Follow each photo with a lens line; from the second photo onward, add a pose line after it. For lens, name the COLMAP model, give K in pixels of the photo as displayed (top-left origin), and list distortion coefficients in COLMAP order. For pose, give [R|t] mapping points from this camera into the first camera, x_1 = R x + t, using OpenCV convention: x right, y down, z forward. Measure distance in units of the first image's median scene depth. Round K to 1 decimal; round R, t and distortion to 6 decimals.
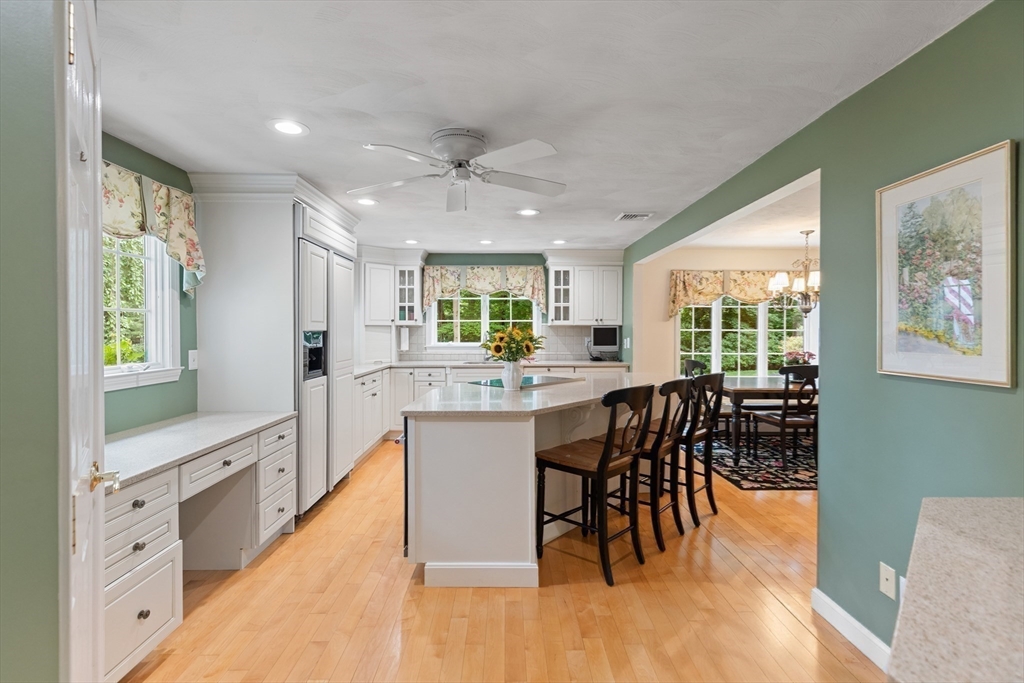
lens RADIAL K [[470.7, 0, 510.3], [0, 470.7, 336.6], [0, 0, 1]] dist [0.011895, -0.001460]
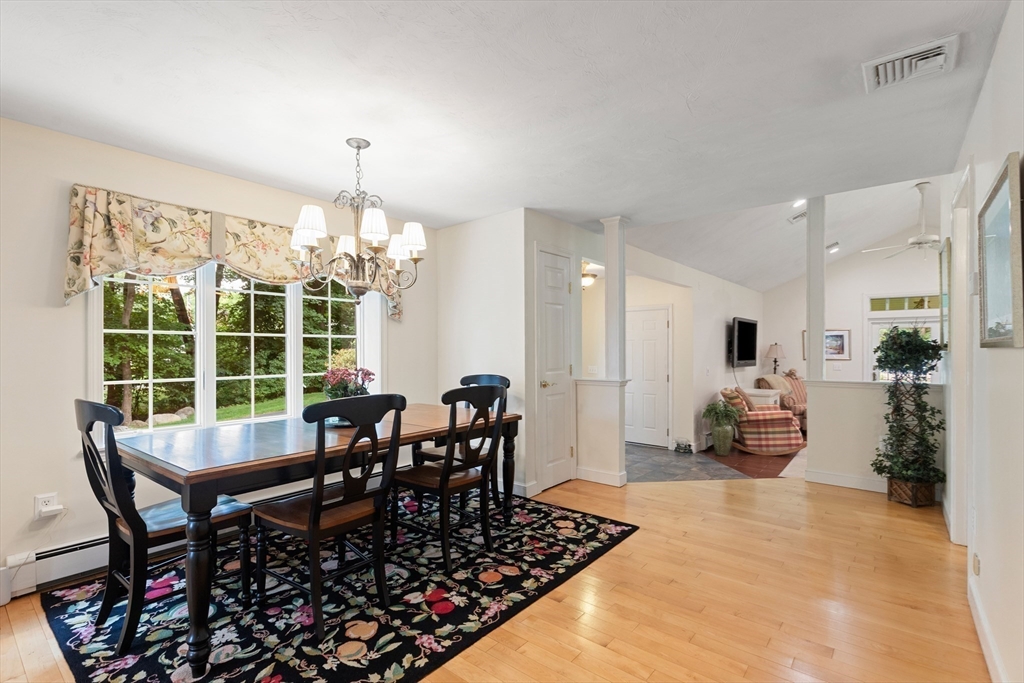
lens RADIAL K [[470.7, 0, 512.3], [0, 470.7, 349.0], [0, 0, 1]] dist [0.011895, -0.001460]
pose [[0.645924, 0.001923, 0.763399, 0.282461], [0.015123, 0.999768, -0.015314, 0.018152], [-0.763252, 0.021437, 0.645745, 0.447359]]
